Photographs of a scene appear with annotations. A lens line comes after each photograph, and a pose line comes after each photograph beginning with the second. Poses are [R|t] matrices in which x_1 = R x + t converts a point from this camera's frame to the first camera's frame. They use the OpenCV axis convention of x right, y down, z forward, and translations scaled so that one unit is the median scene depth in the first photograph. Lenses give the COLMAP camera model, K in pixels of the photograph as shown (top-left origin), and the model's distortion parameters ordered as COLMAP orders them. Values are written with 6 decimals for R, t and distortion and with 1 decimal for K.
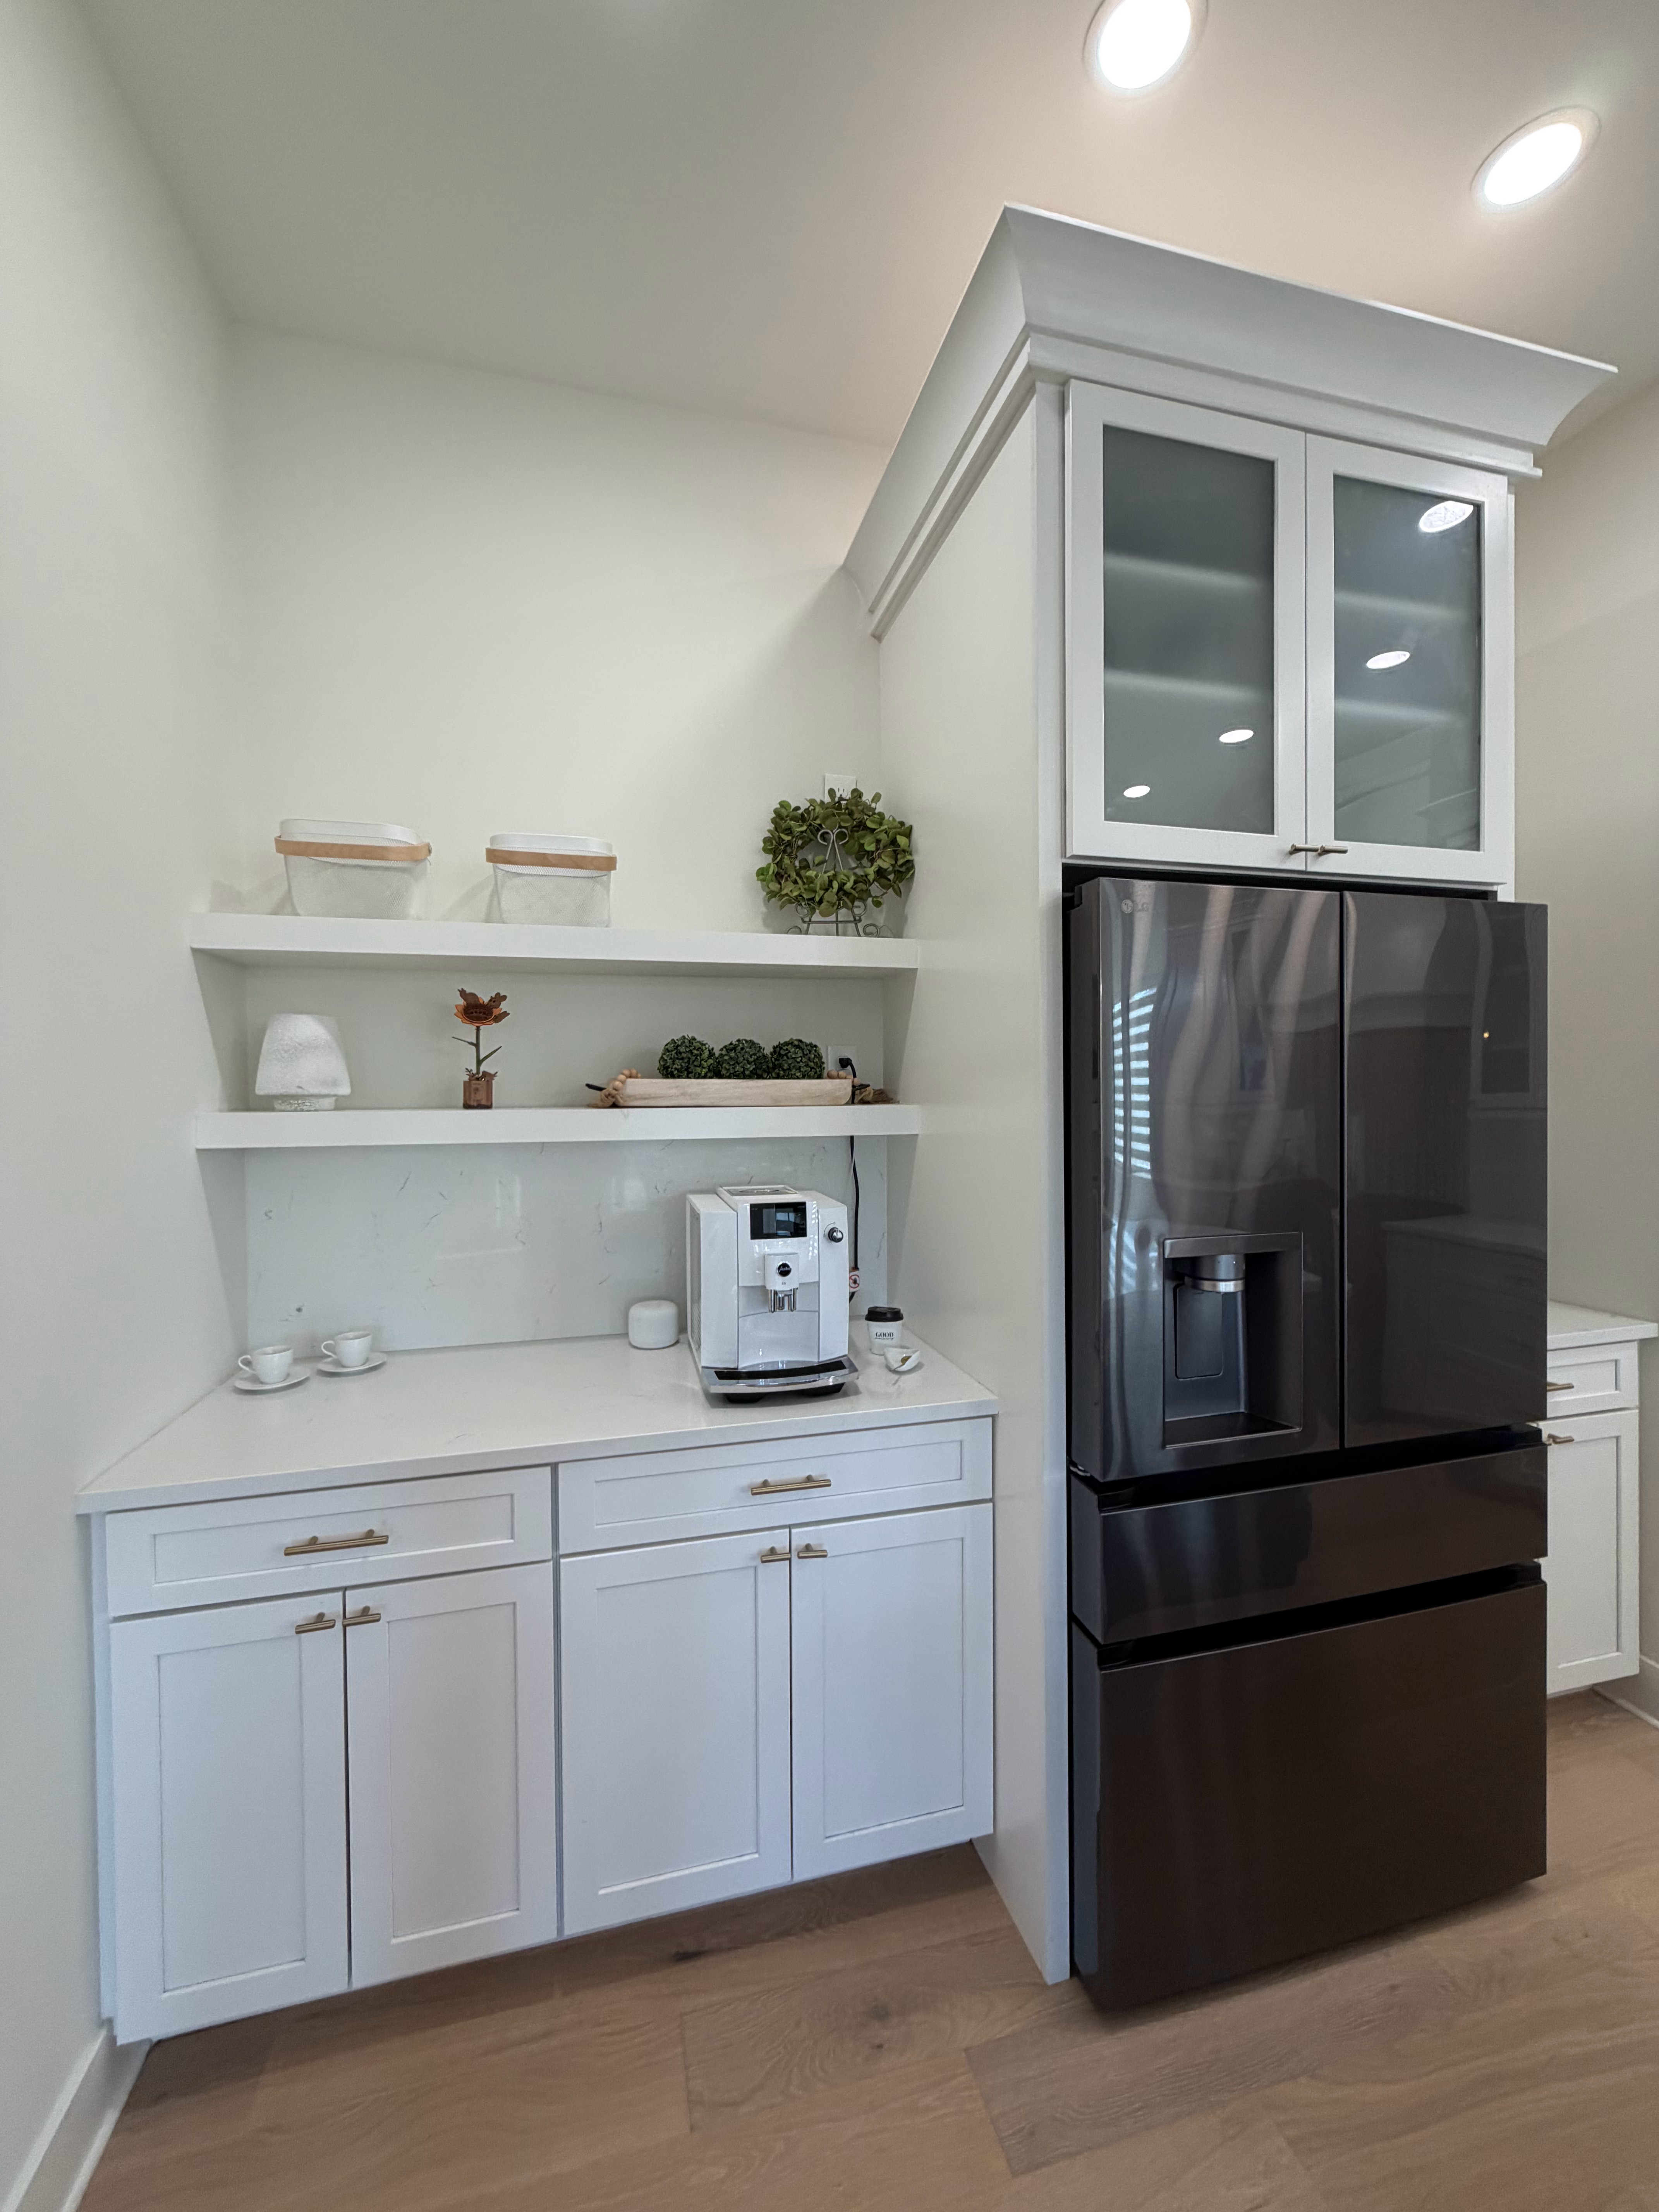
lens RADIAL K [[879.1, 0, 836.1], [0, 879.1, 1101.7], [0, 0, 1]] dist [-0.002626, 0.000980]
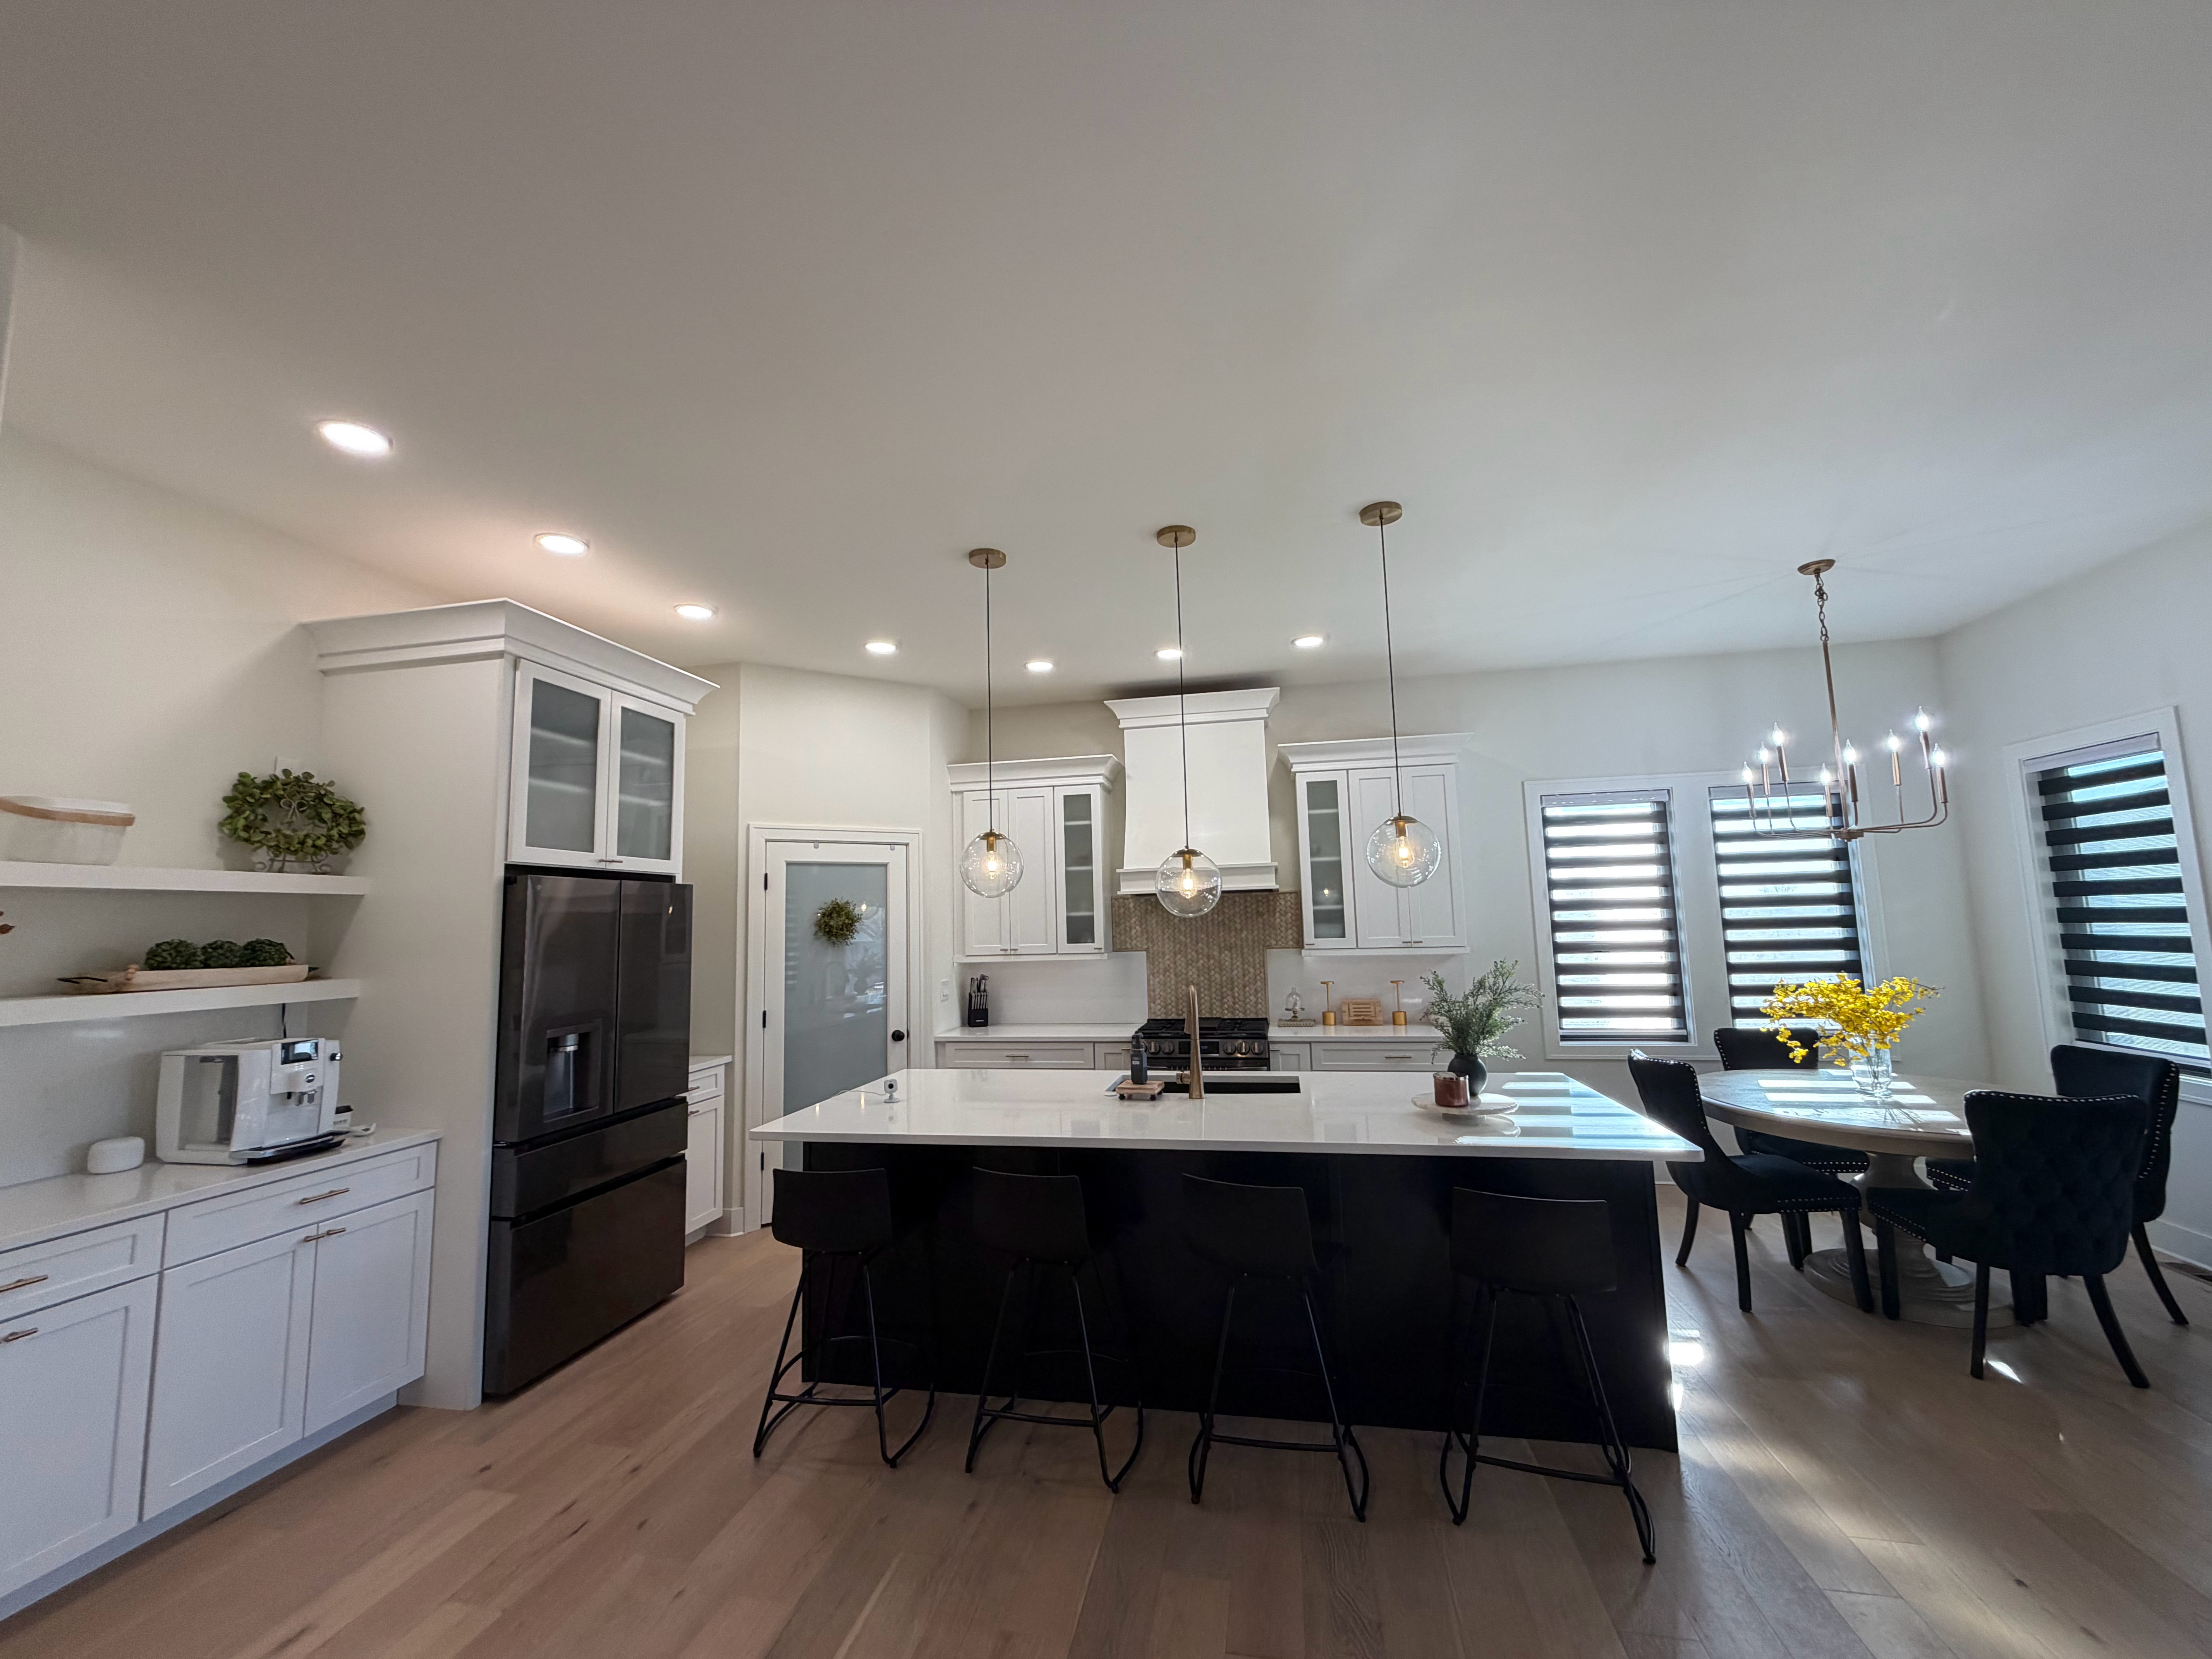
lens RADIAL K [[879.1, 0, 1102.0], [0, 879.1, 828.0], [0, 0, 1]] dist [-0.002626, 0.000980]
pose [[0.445911, 0.093057, 0.890227, -0.925850], [0.034244, 0.992079, -0.120856, -0.035388], [-0.894422, 0.084376, 0.439193, -1.170367]]
